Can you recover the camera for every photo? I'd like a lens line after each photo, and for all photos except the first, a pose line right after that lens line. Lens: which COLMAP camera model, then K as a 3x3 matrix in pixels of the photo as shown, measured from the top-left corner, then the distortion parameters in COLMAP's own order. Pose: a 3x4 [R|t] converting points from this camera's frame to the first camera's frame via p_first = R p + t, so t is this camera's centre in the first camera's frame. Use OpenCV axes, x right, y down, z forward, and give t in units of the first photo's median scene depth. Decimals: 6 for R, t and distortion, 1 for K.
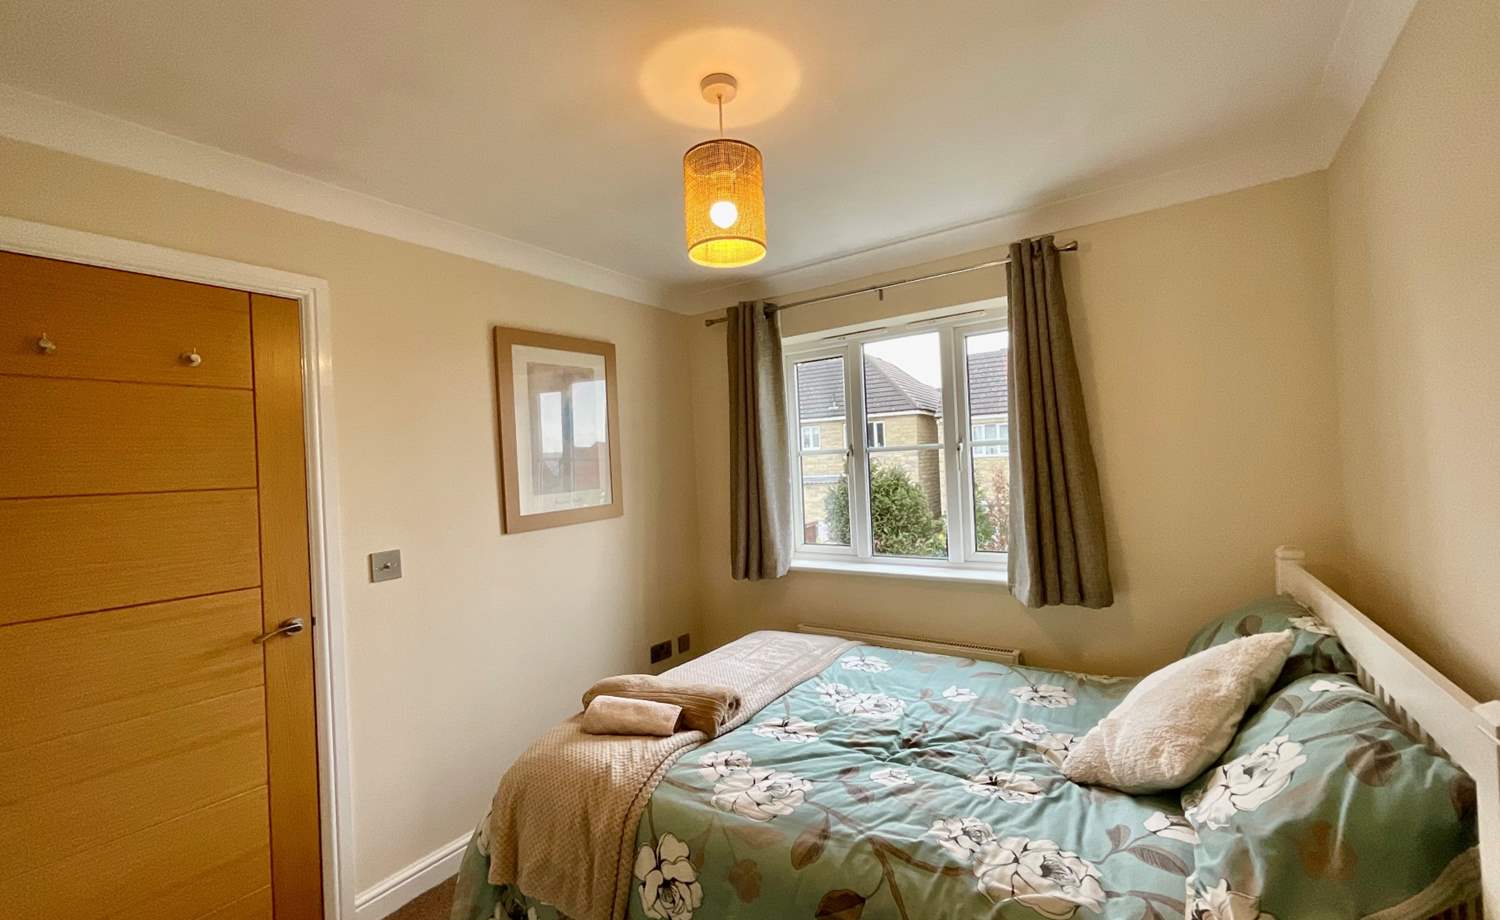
lens RADIAL K [[617.3, 0, 750.0], [0, 617.3, 460.0], [0, 0, 1]] dist [0.001879, 0.000344]
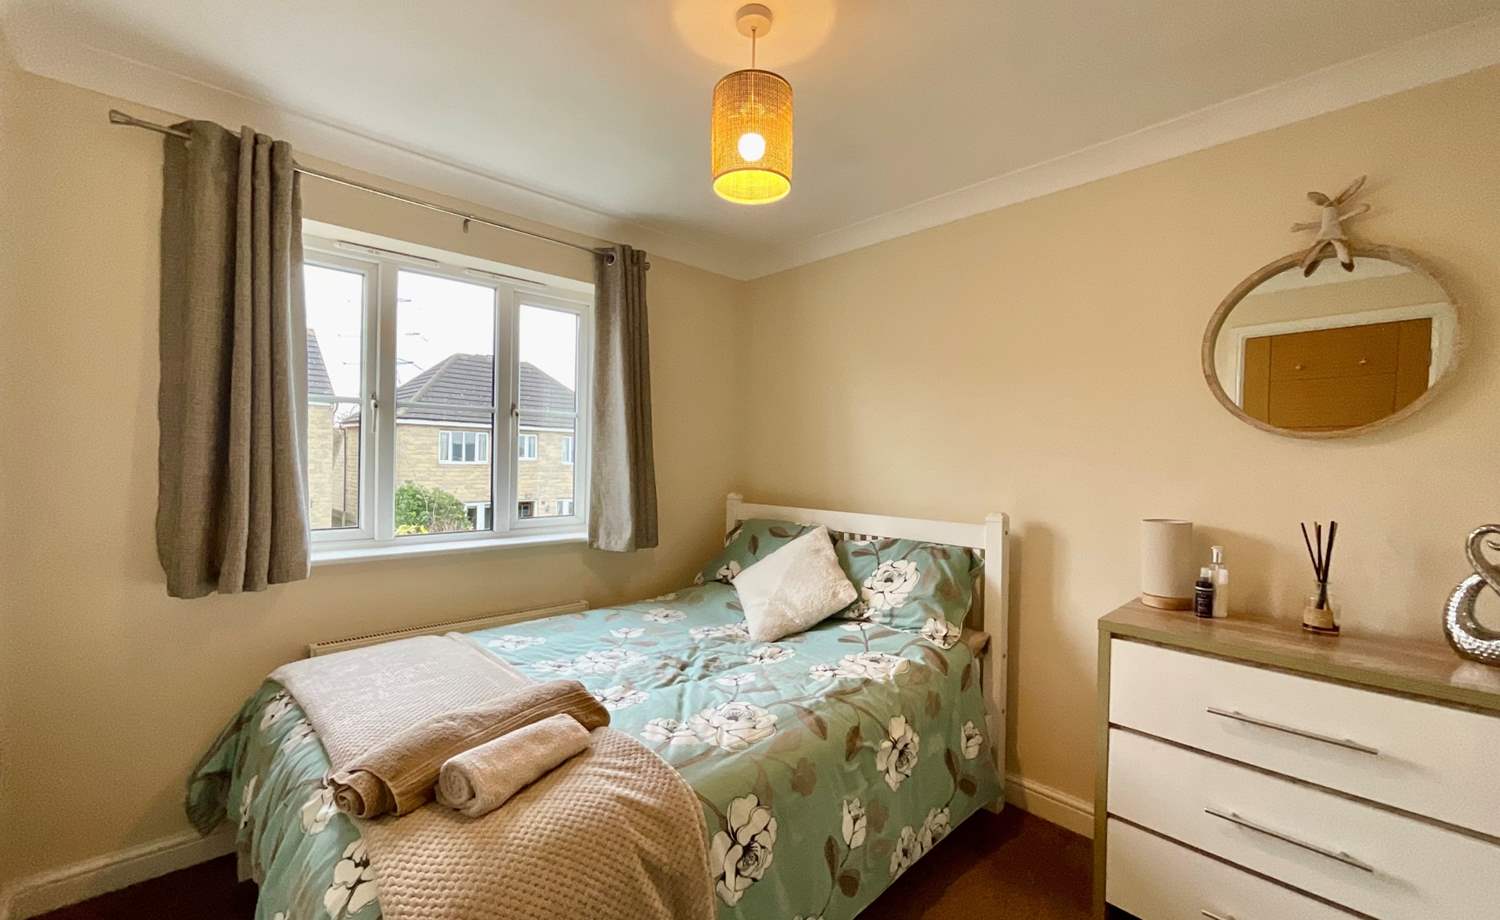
lens RADIAL K [[615.8, 0, 750.0], [0, 615.8, 460.0], [0, 0, 1]] dist [-0.012963, -0.000046]
pose [[0.185551, 0.048292, 0.981447, -0.881859], [-0.031832, 0.998563, -0.043116, 0.134632], [-0.982119, -0.023241, 0.186821, 0.716235]]
